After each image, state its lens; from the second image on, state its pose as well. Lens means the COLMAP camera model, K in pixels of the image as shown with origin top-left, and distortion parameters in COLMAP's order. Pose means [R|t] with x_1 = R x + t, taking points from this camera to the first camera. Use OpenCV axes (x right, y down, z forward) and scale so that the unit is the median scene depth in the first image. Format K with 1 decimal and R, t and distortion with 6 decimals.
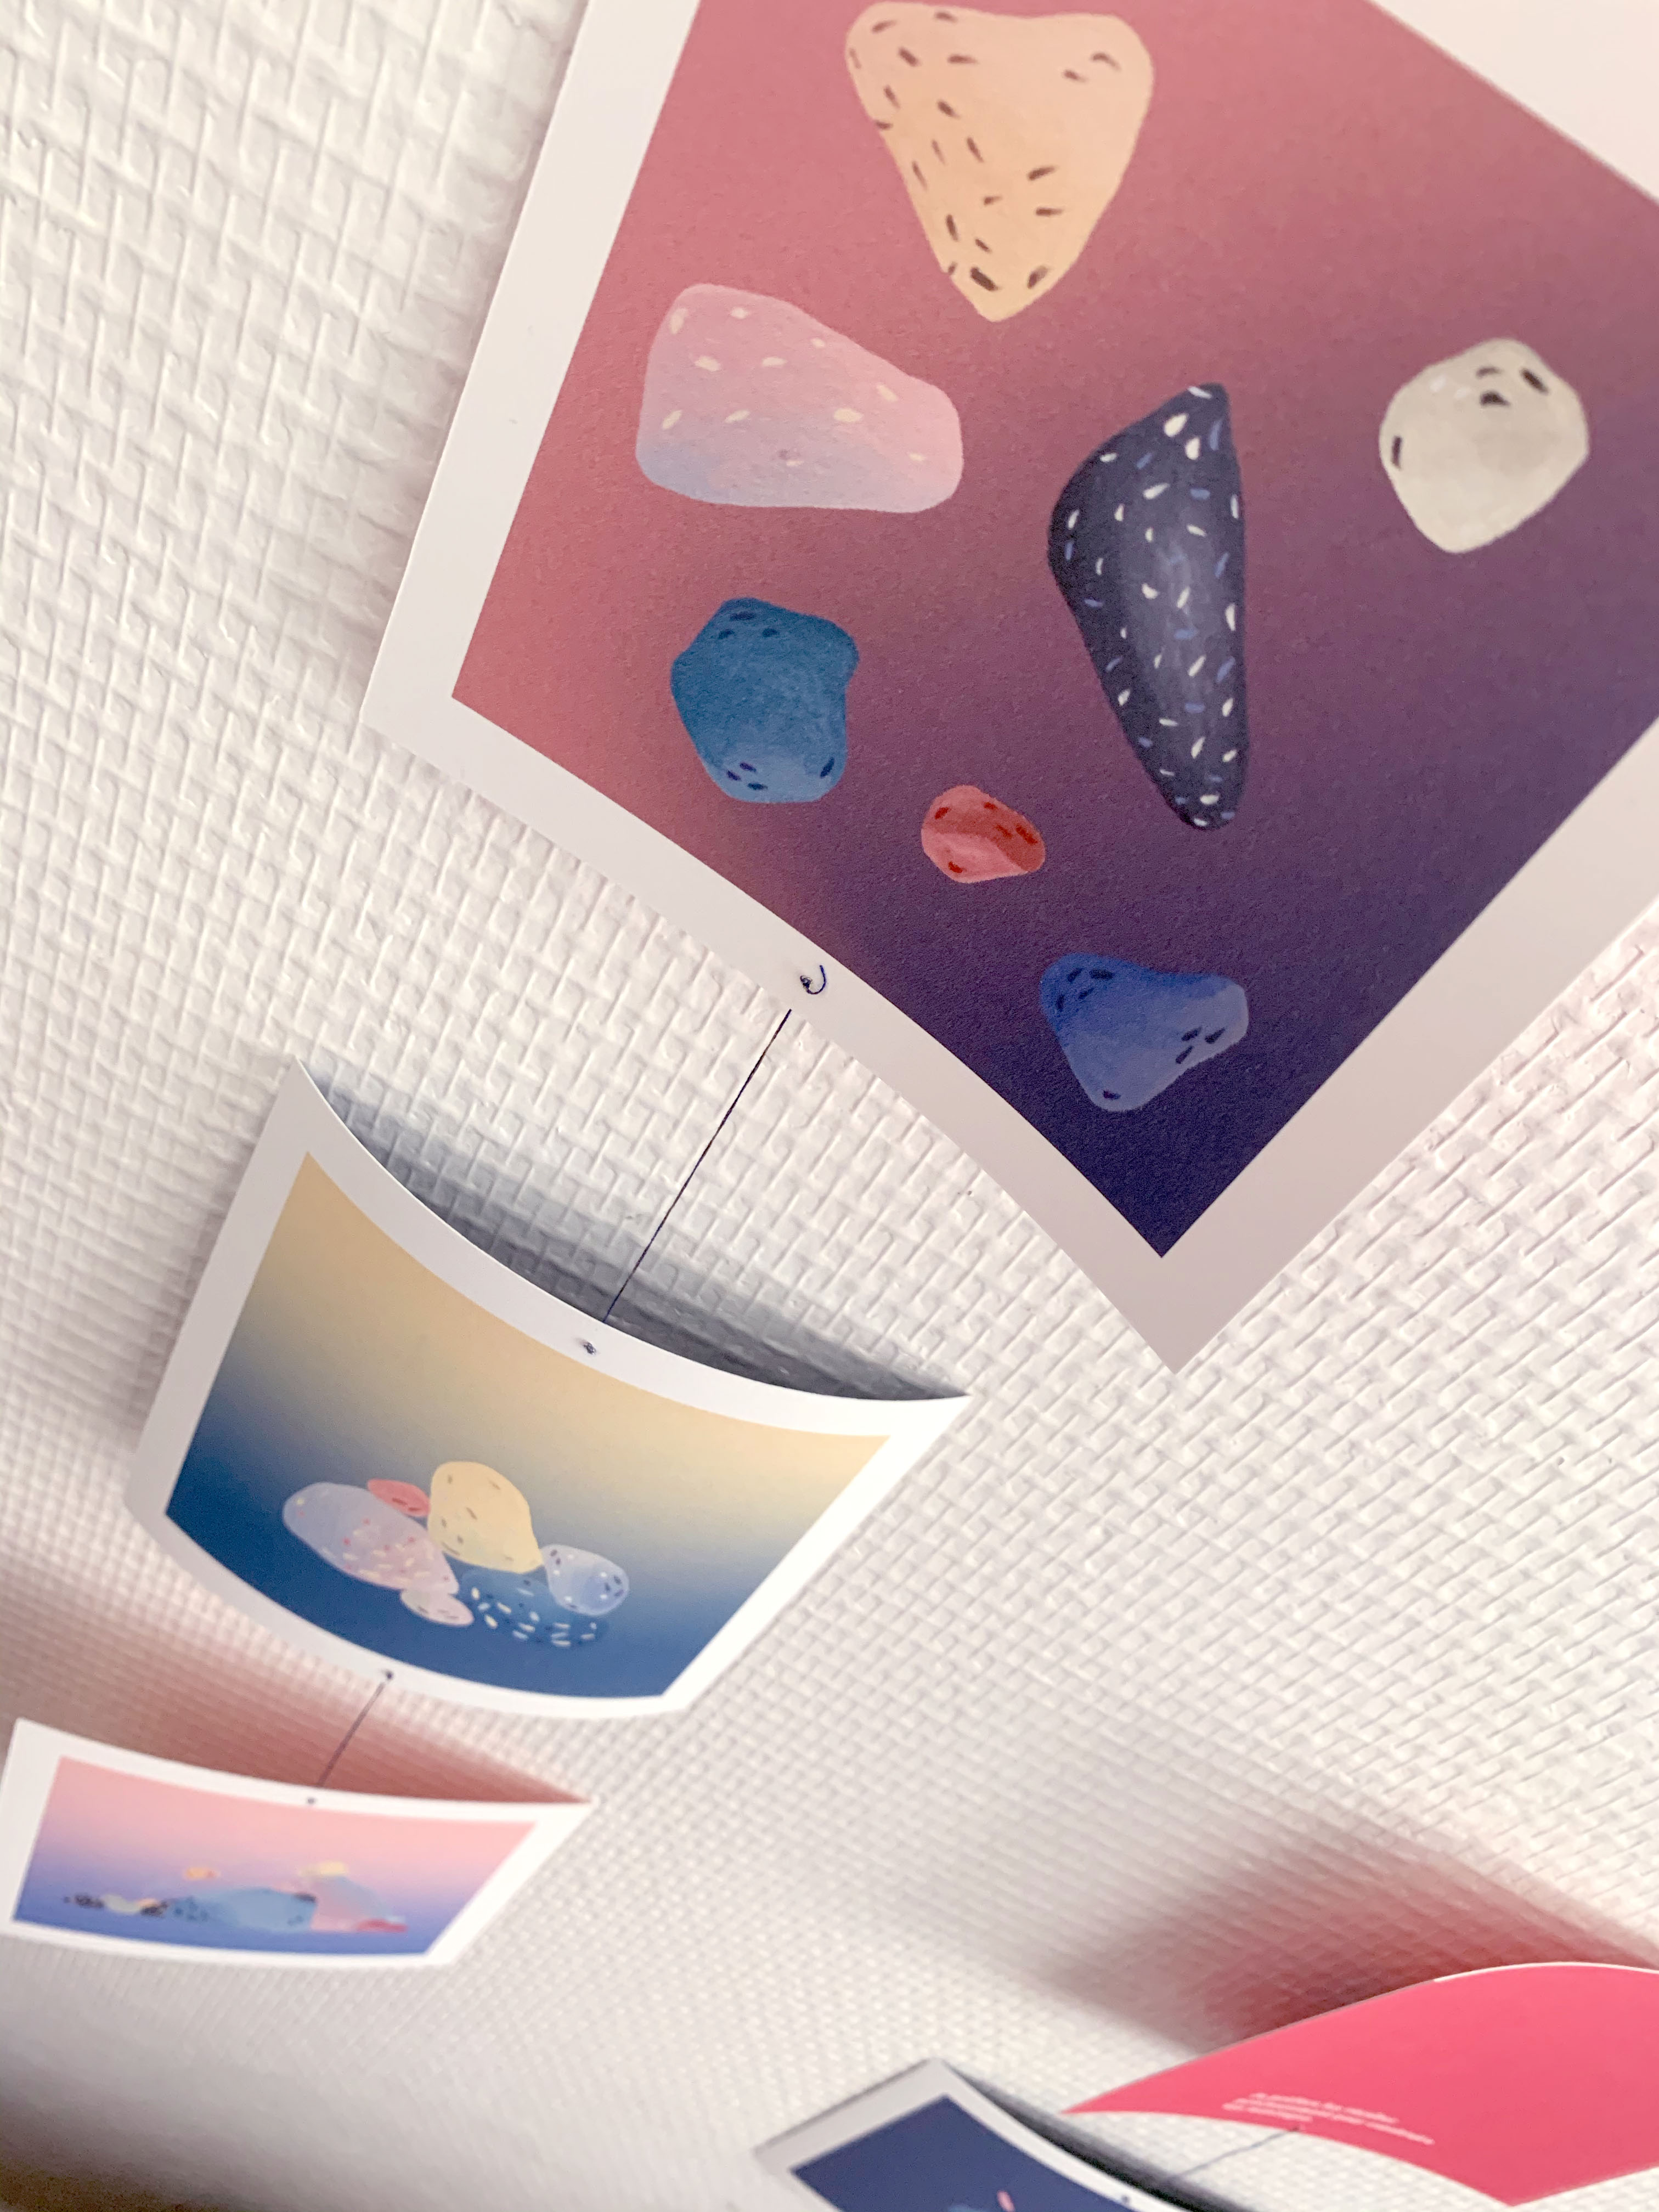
lens RADIAL K [[1650.4, 0, 829.5], [0, 1650.4, 1104.2], [0, 0, 1]] dist [0.001033, -0.001788]
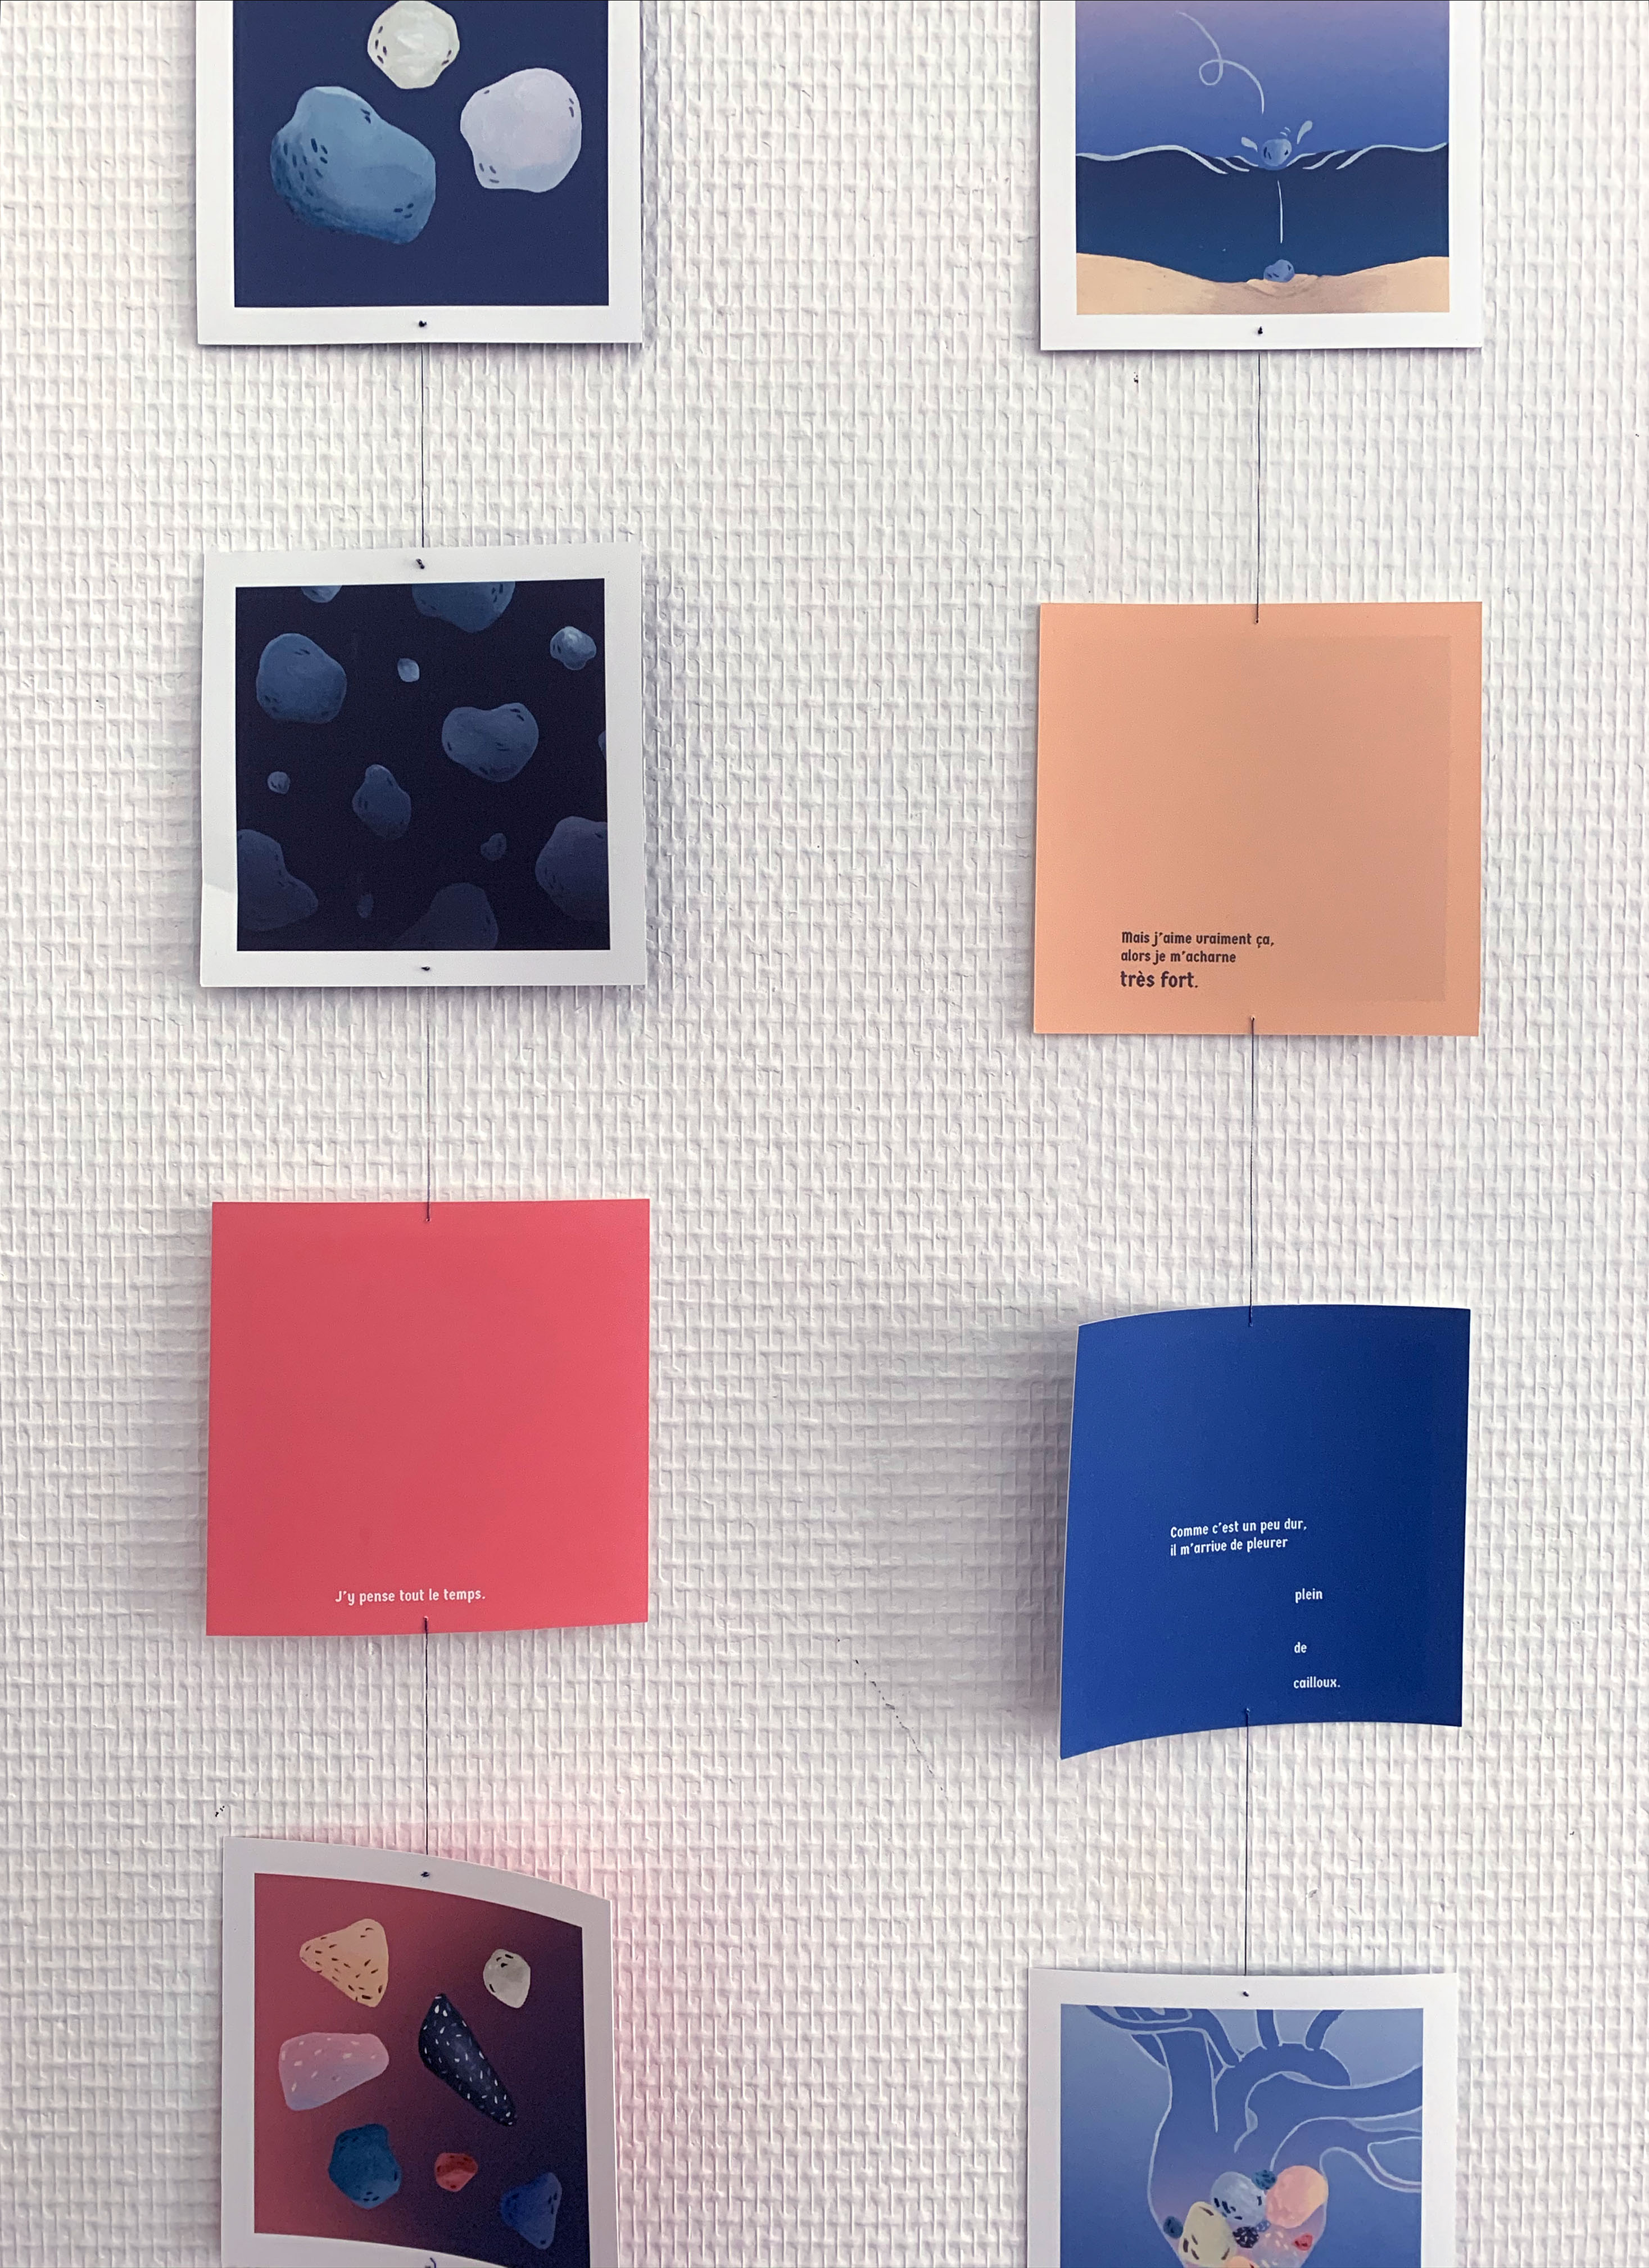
lens RADIAL K [[1831.7, 0, 822.3], [0, 1831.7, 1134.6], [0, 0, 1]] dist [0.003860, 0.005366]
pose [[0.873187, -0.435190, 0.219441, 0.736369], [0.475287, 0.660625, -0.581100, 0.789272], [0.107921, 0.611706, 0.783689, -2.438066]]
